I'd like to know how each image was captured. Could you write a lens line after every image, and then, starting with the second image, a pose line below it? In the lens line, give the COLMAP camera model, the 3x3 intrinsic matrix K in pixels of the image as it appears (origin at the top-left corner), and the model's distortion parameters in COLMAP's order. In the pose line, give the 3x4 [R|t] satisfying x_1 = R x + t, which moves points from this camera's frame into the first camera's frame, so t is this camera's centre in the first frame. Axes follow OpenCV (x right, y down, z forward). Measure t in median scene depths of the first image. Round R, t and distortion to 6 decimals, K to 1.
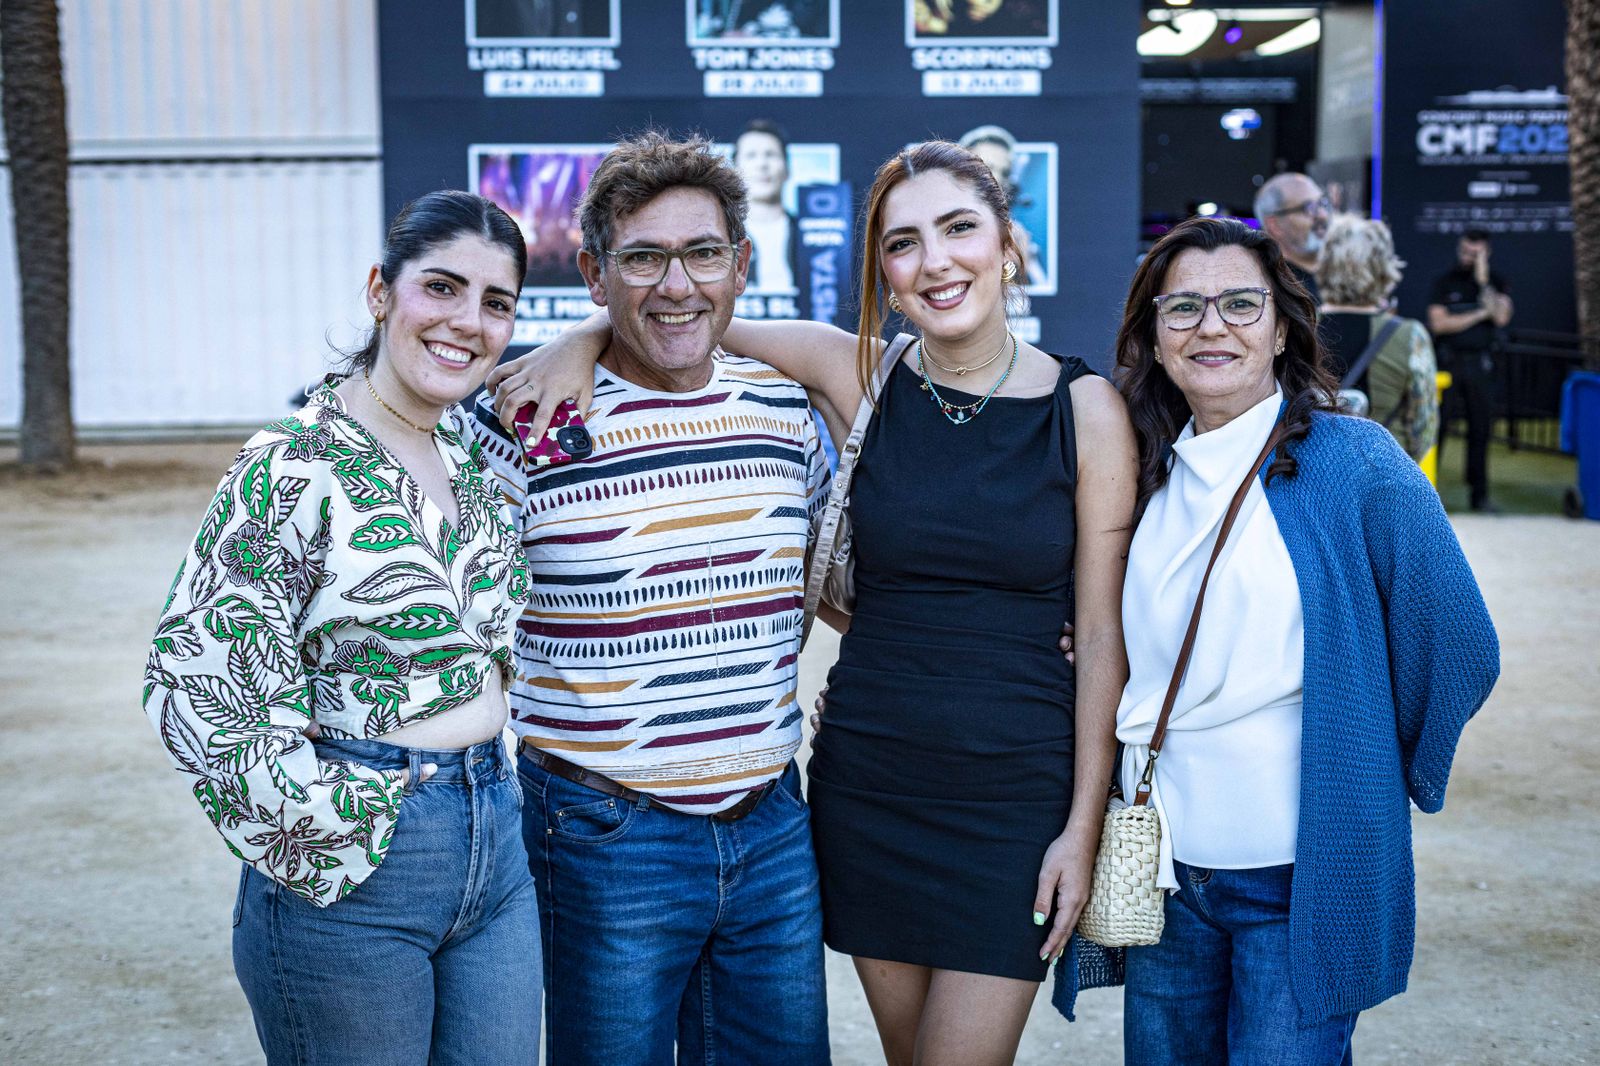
lens RADIAL K [[2316.0, 0, 773.0], [0, 2316.0, 516.0], [0, 0, 1]] dist [-0.005599, 0.000000]
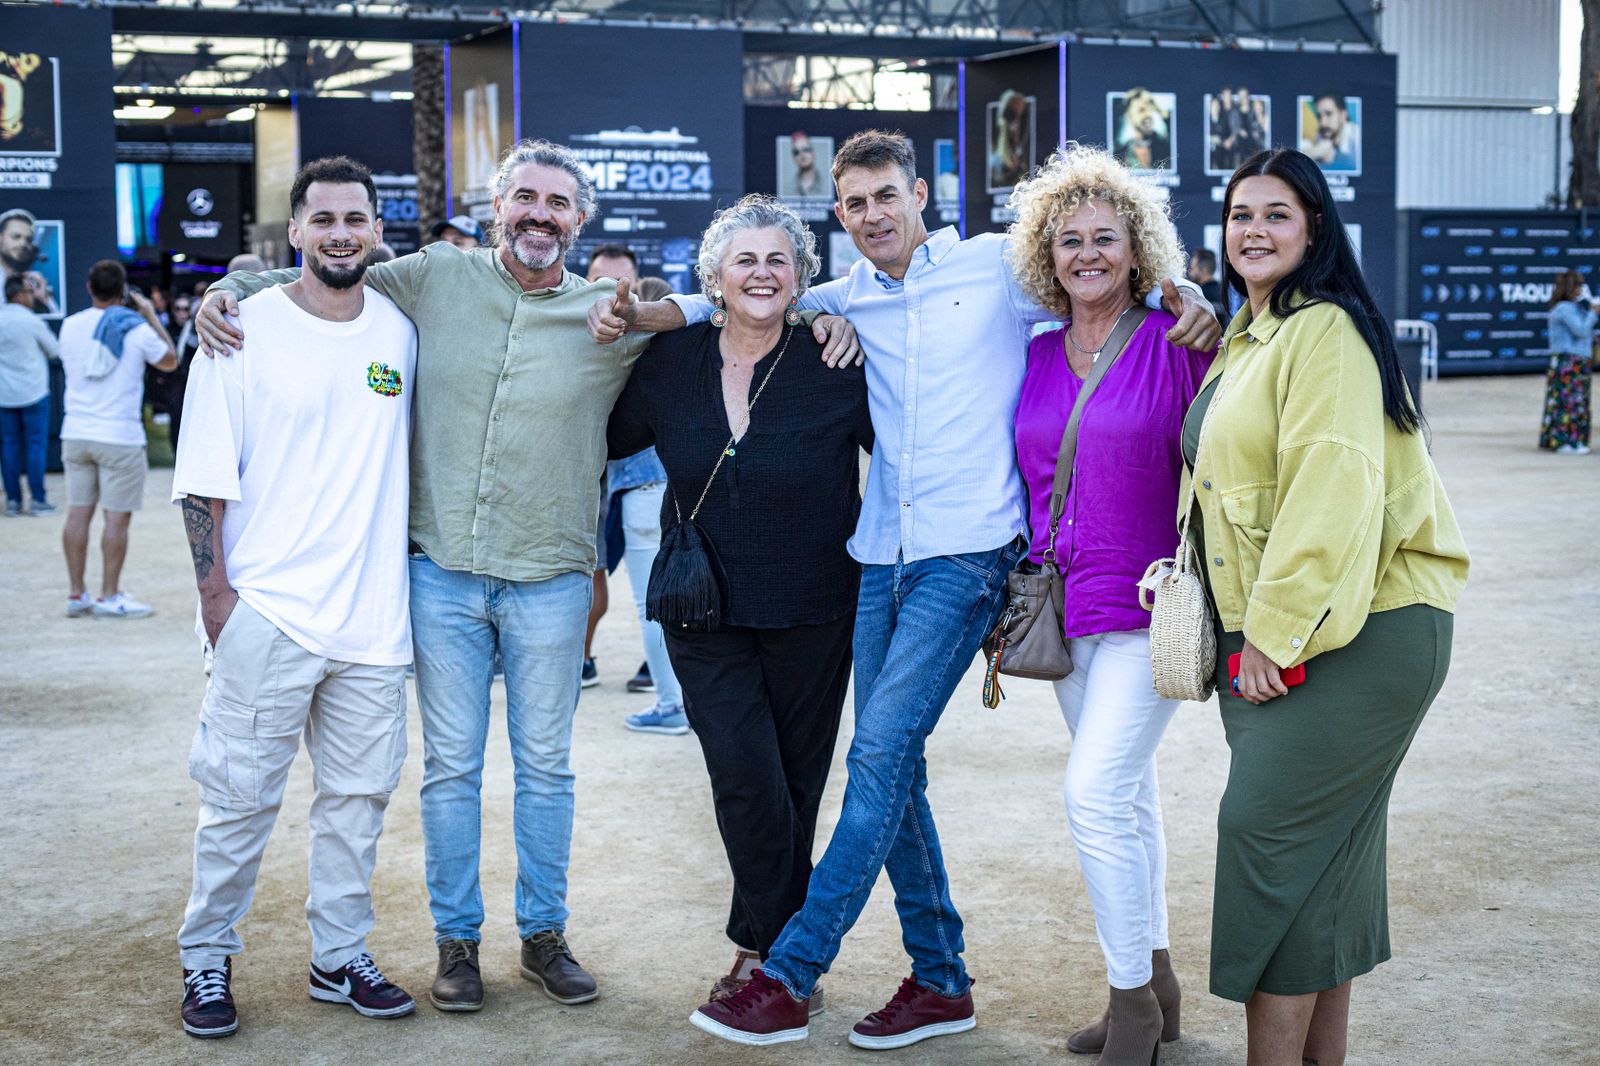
lens RADIAL K [[2315.8, 0, 657.3], [0, 2315.8, 438.9], [0, 0, 1]] dist [-0.005922, 0.000000]
pose [[0.929209, -0.025735, 0.368657, -0.079027], [0.044267, 0.998141, -0.041898, 0.063647], [-0.366893, 0.055251, 0.928621, -0.548342]]
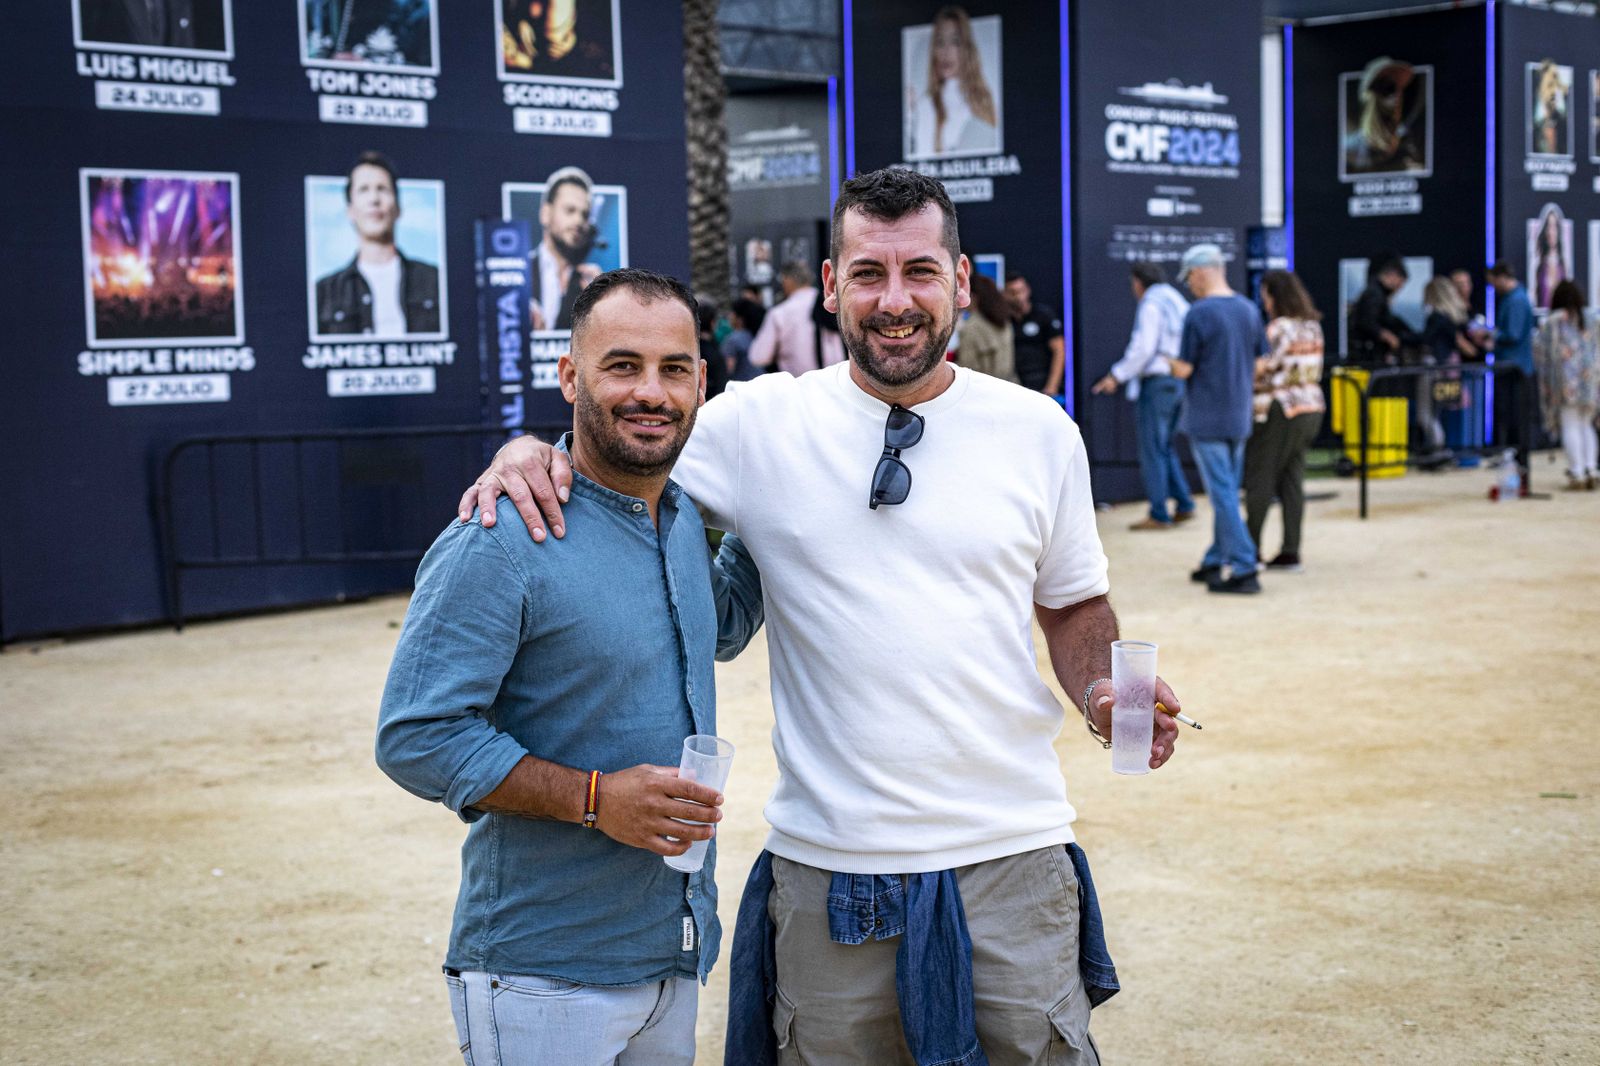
lens RADIAL K [[2315.8, 0, 807.1], [0, 2315.8, 516.6], [0, 0, 1]] dist [-0.005922, 0.000000]
pose [[0.724807, -0.067925, 0.685595, -0.517909], [0.089094, 0.996013, 0.004491, -0.015751], [-0.683167, 0.057827, 0.727969, 0.224168]]
